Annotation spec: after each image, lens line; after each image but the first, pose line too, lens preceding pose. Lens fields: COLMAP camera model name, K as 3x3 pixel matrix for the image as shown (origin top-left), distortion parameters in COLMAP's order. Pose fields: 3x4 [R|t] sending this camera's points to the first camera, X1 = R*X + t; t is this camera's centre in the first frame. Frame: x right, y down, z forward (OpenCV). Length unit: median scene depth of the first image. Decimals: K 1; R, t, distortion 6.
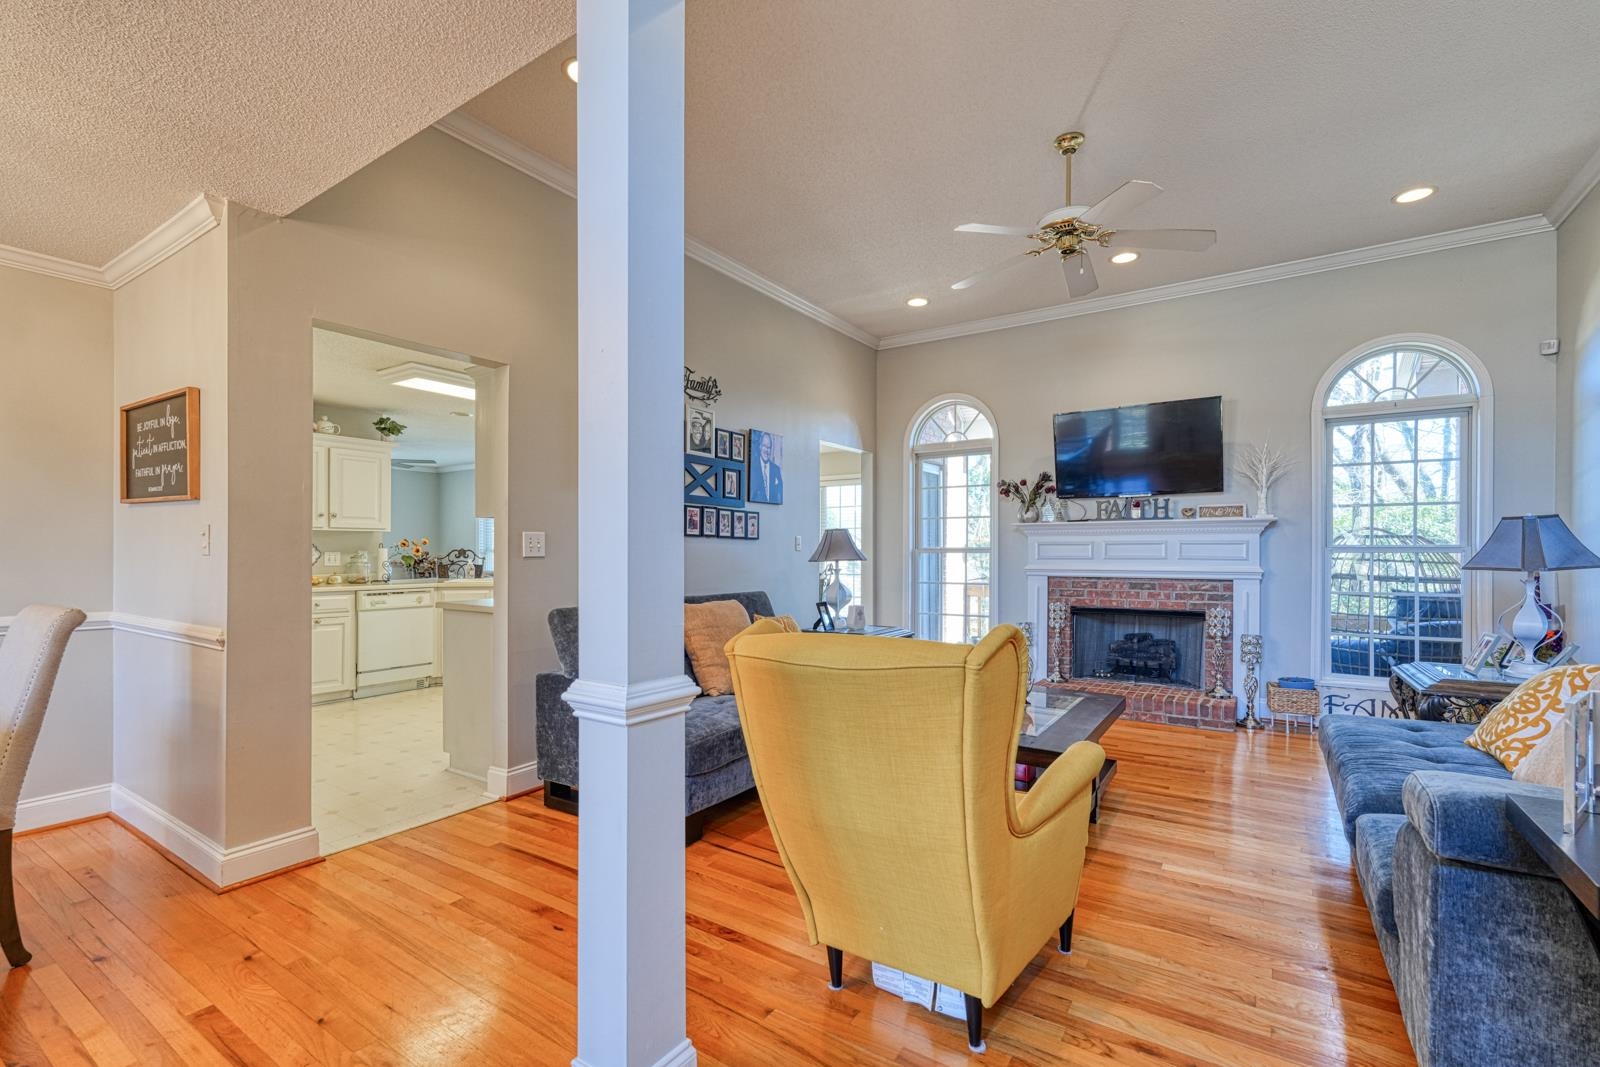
lens RADIAL K [[704.3, 0, 801.7], [0, 704.3, 552.0], [0, 0, 1]] dist [0.002233, -0.000133]
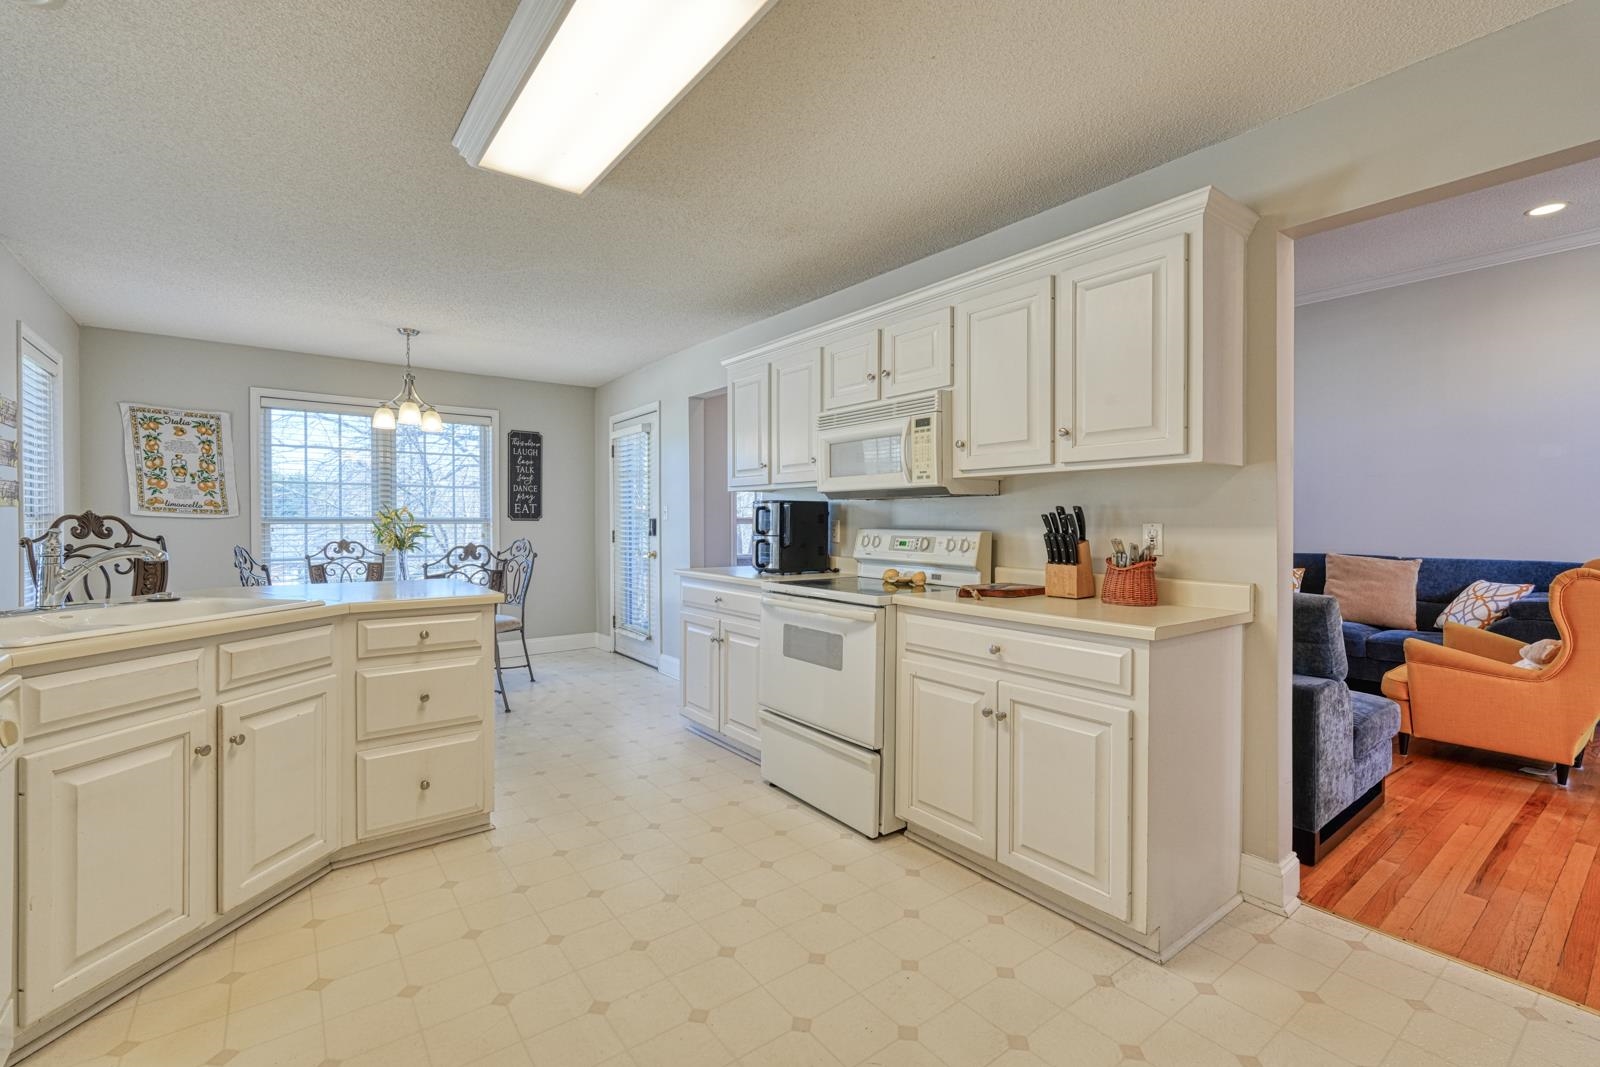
lens RADIAL K [[699.1, 0, 801.5], [0, 699.1, 529.2], [0, 0, 1]] dist [0.002468, 0.000067]
pose [[0.326903, -0.007779, 0.945026, -0.785370], [-0.001341, 0.999961, 0.008695, 0.000423], [-0.945057, -0.004109, 0.326879, 0.808038]]
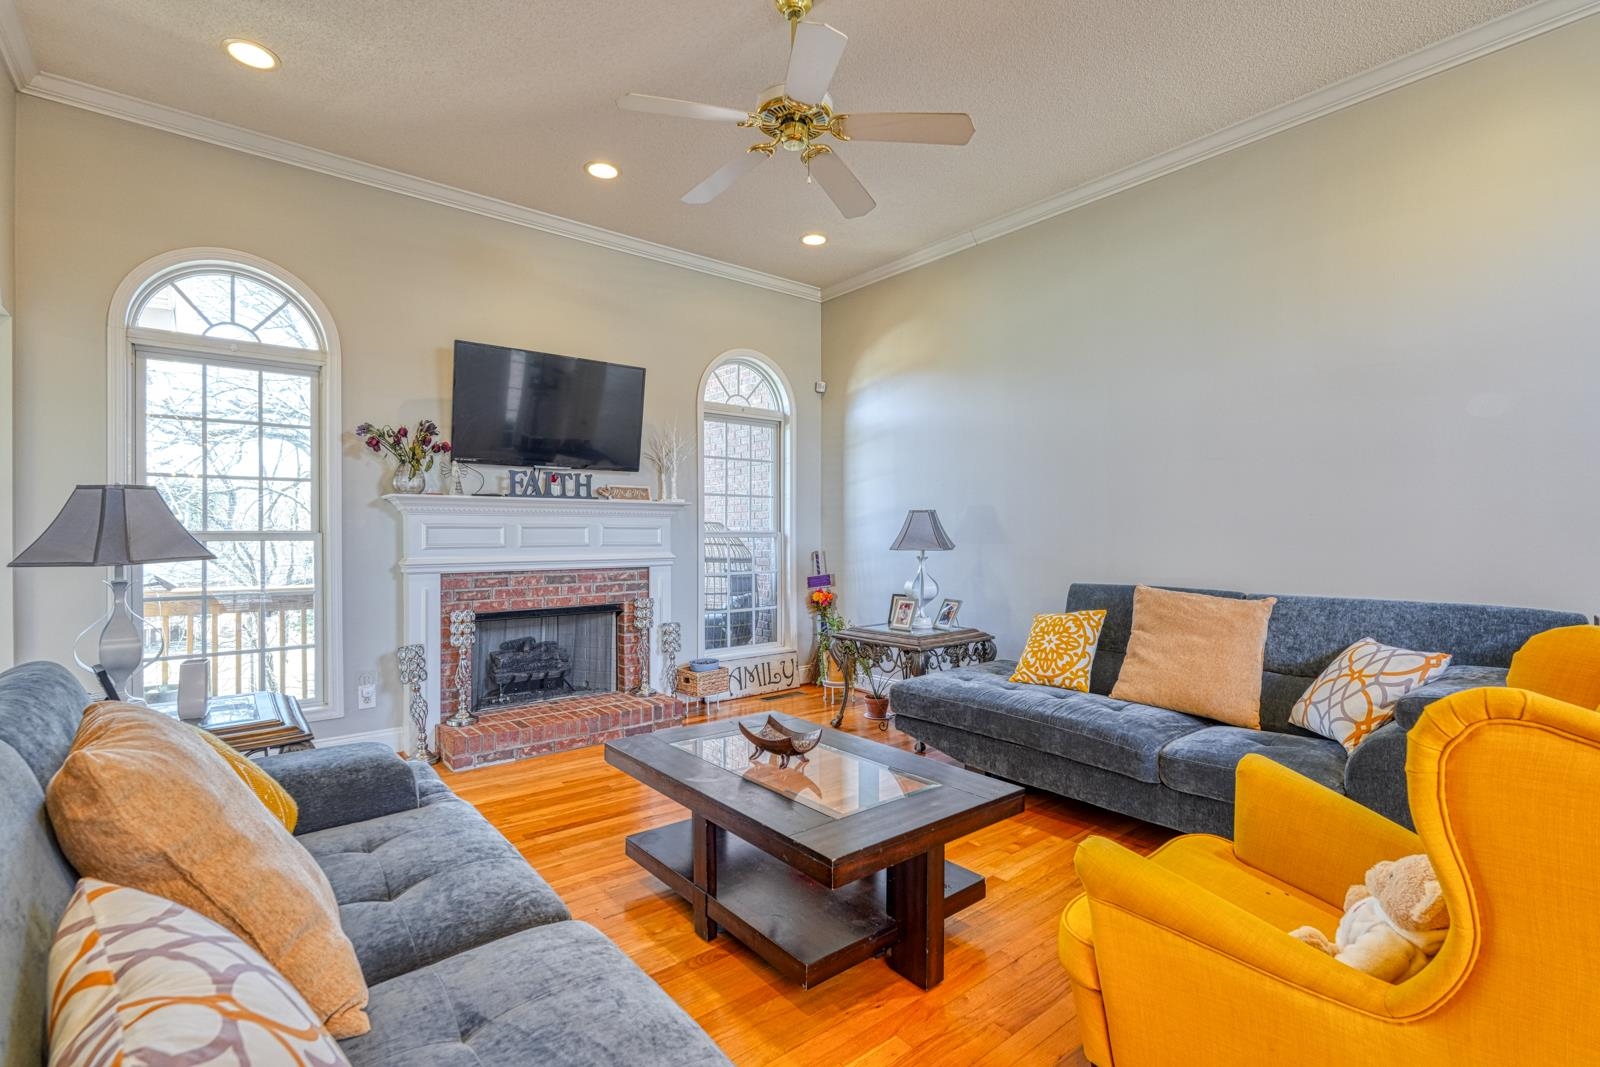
lens RADIAL K [[729.3, 0, 800.0], [0, 729.3, 533.5], [0, 0, 1]] dist [0.001475, 0.000302]
pose [[0.297901, 0.001650, 0.954595, -0.245812], [0.003424, 0.999990, -0.002797, -0.001530], [-0.954591, 0.004102, 0.297893, 0.496472]]
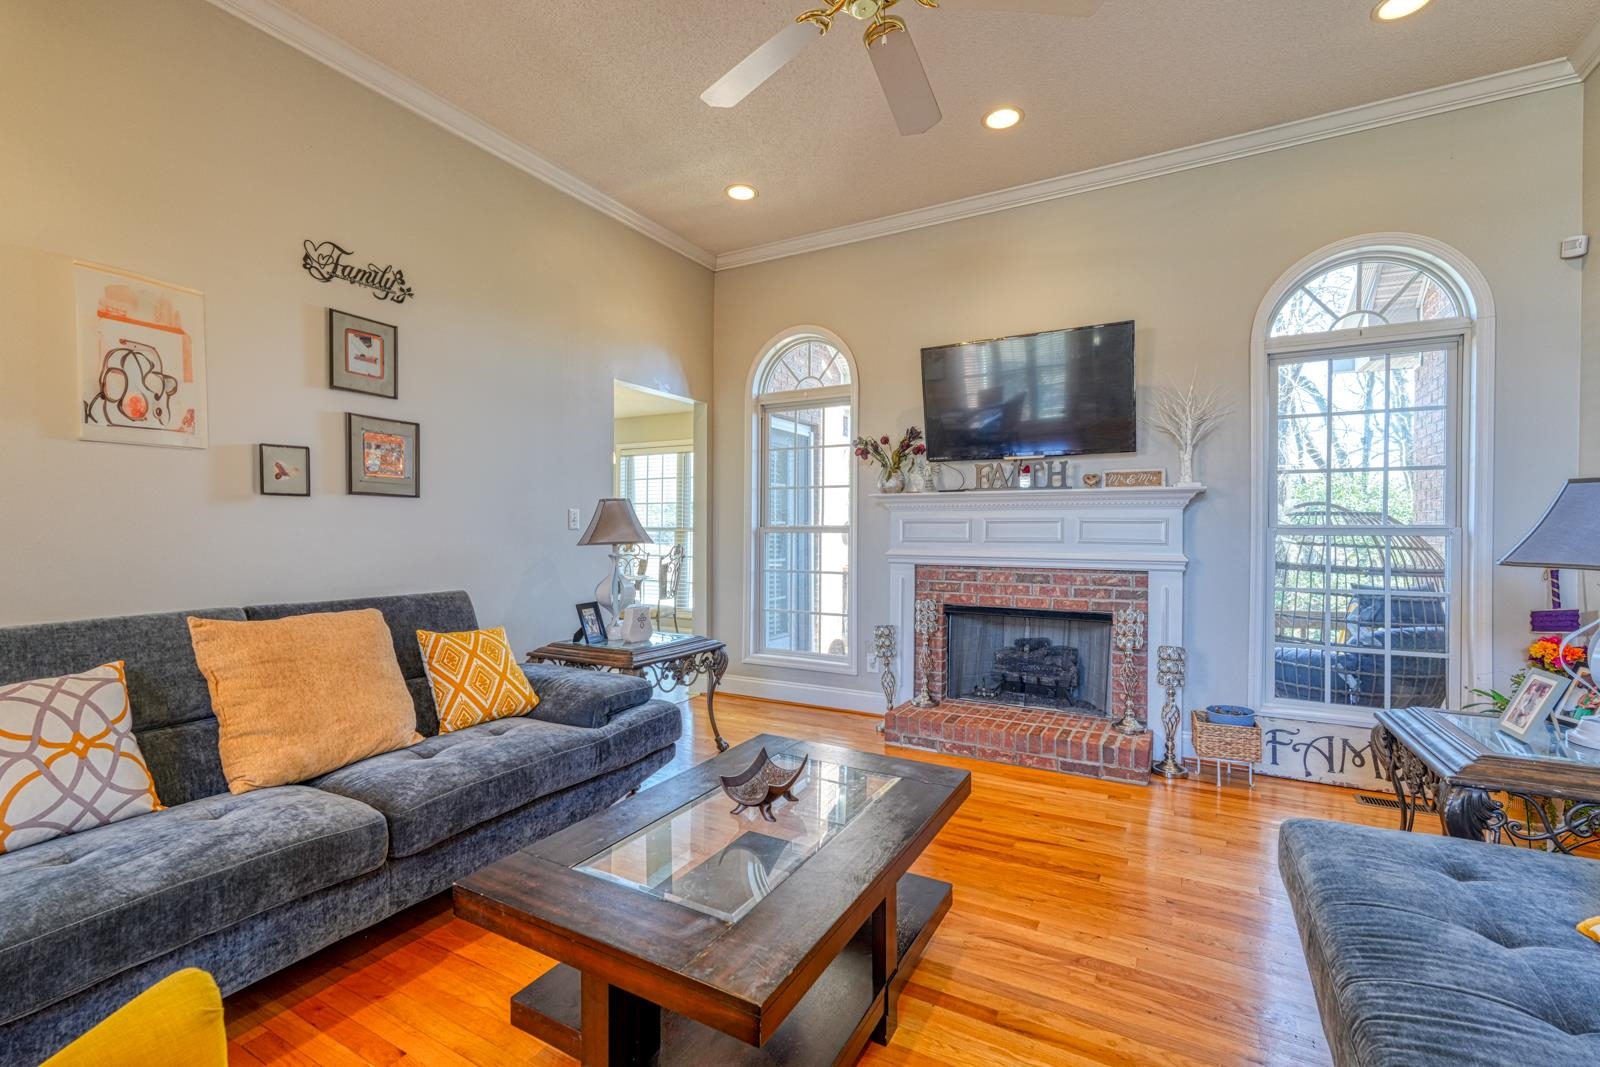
lens RADIAL K [[699.1, 0, 801.5], [0, 699.1, 529.2], [0, 0, 1]] dist [0.002468, 0.000067]
pose [[0.997050, 0.003900, 0.076656, 0.186006], [-0.003847, 0.999992, -0.000836, -0.002331], [-0.076659, 0.000538, 0.997057, 0.285643]]
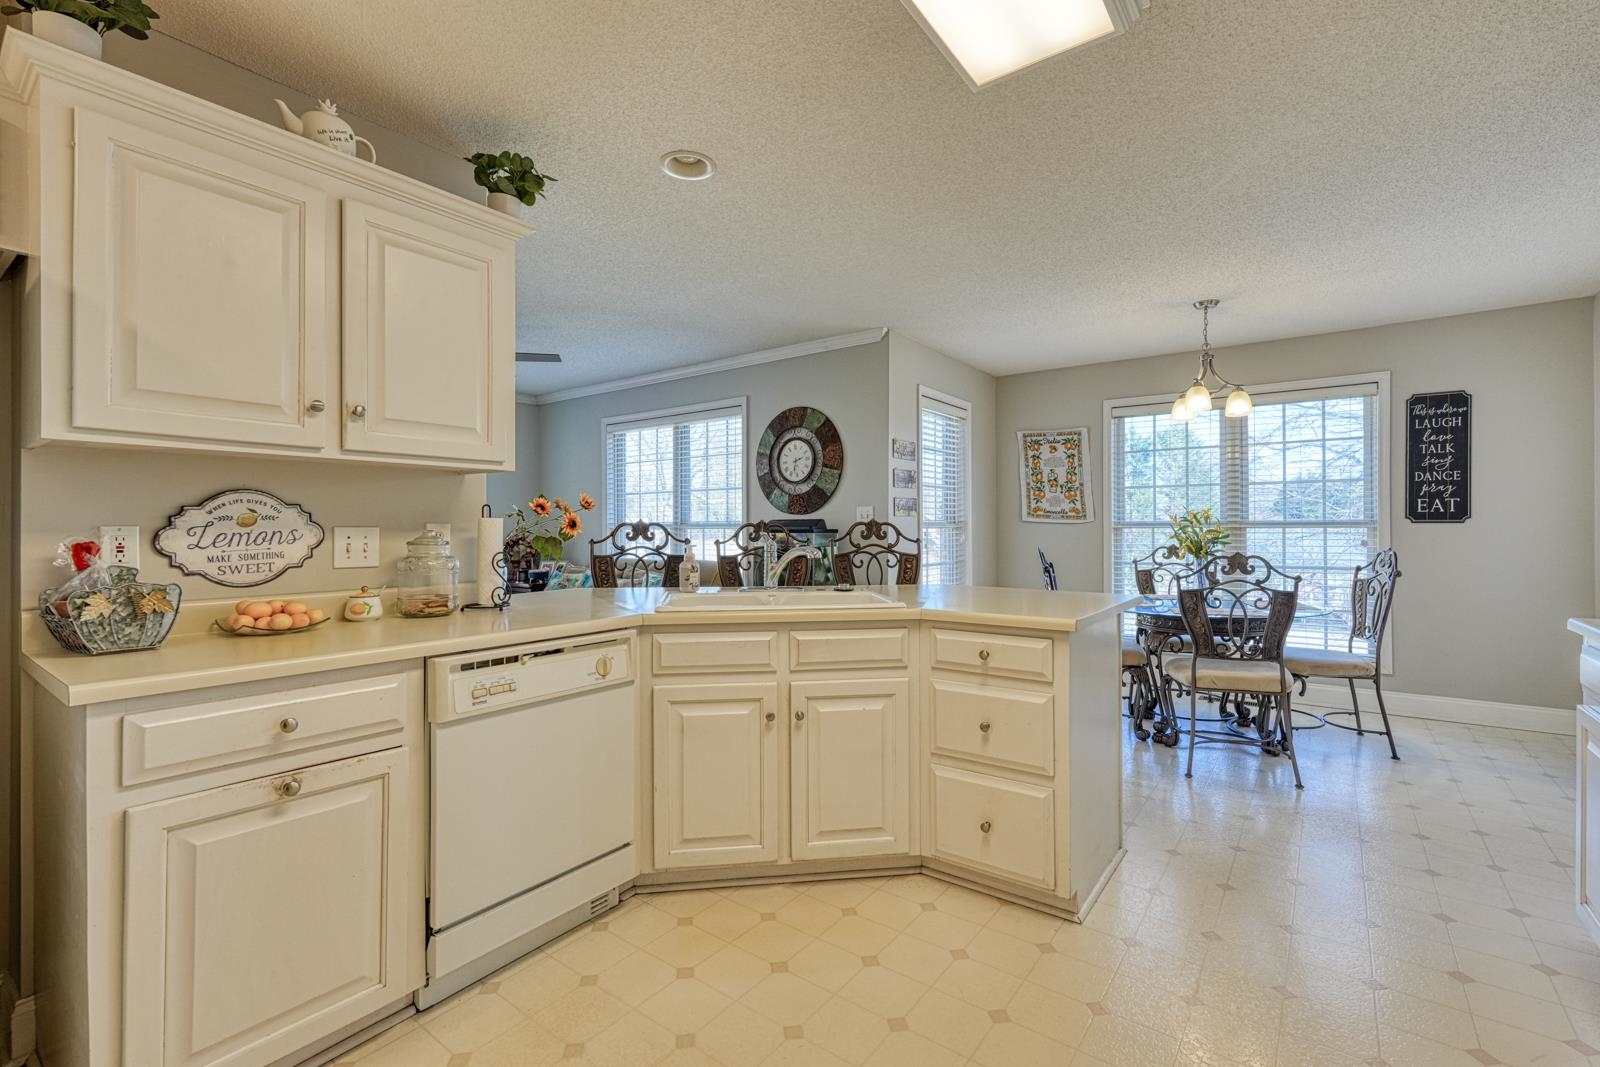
lens RADIAL K [[699.1, 0, 801.5], [0, 699.1, 529.2], [0, 0, 1]] dist [0.002468, 0.000067]
pose [[0.998504, -0.002202, -0.054640, -0.502653], [0.002343, 0.999994, 0.002506, 0.000453], [0.054635, -0.002630, 0.998503, 0.783827]]
